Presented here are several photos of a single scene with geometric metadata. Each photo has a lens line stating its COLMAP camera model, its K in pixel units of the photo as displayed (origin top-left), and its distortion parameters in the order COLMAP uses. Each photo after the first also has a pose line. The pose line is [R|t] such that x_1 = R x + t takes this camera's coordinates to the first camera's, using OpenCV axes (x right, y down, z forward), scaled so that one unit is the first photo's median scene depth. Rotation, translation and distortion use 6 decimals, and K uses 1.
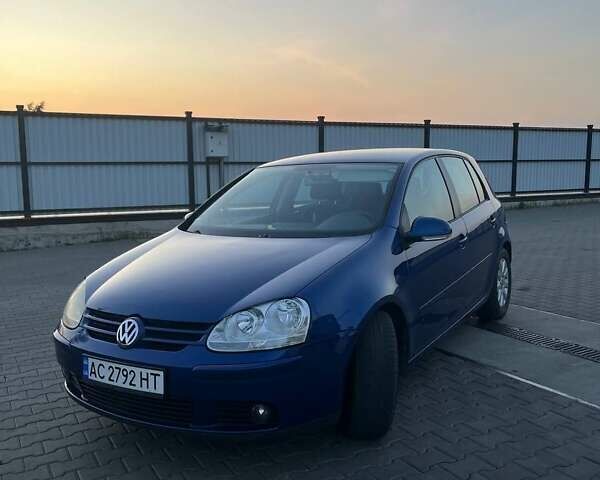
lens RADIAL K [[606.0, 0, 298.9], [0, 606.0, 251.0], [0, 0, 1]] dist [-0.001516, -0.006315]
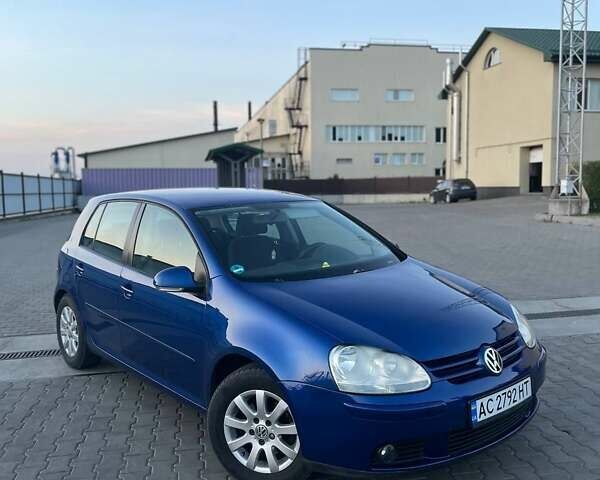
lens RADIAL K [[606.0, 0, 298.9], [0, 606.0, 251.0], [0, 0, 1]] dist [-0.001516, -0.006315]
pose [[0.314649, -0.083000, 0.945572, -0.879000], [0.139024, 0.989457, 0.040591, -0.093629], [-0.938972, 0.118685, 0.322871, 0.604556]]
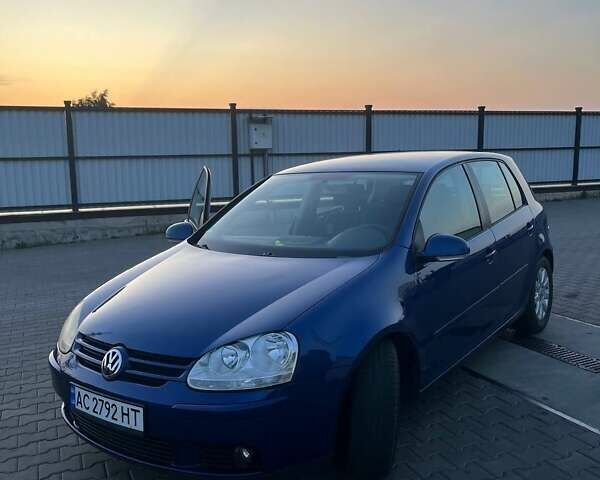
lens RADIAL K [[609.7, 0, 300.0], [0, 609.7, 240.0], [0, 0, 1]] dist [-0.005974, 0.003622]
pose [[0.995408, 0.004349, -0.095623, 0.067275], [-0.003506, 0.999954, 0.008981, -0.044773], [0.095658, -0.008605, 0.995377, 0.042938]]
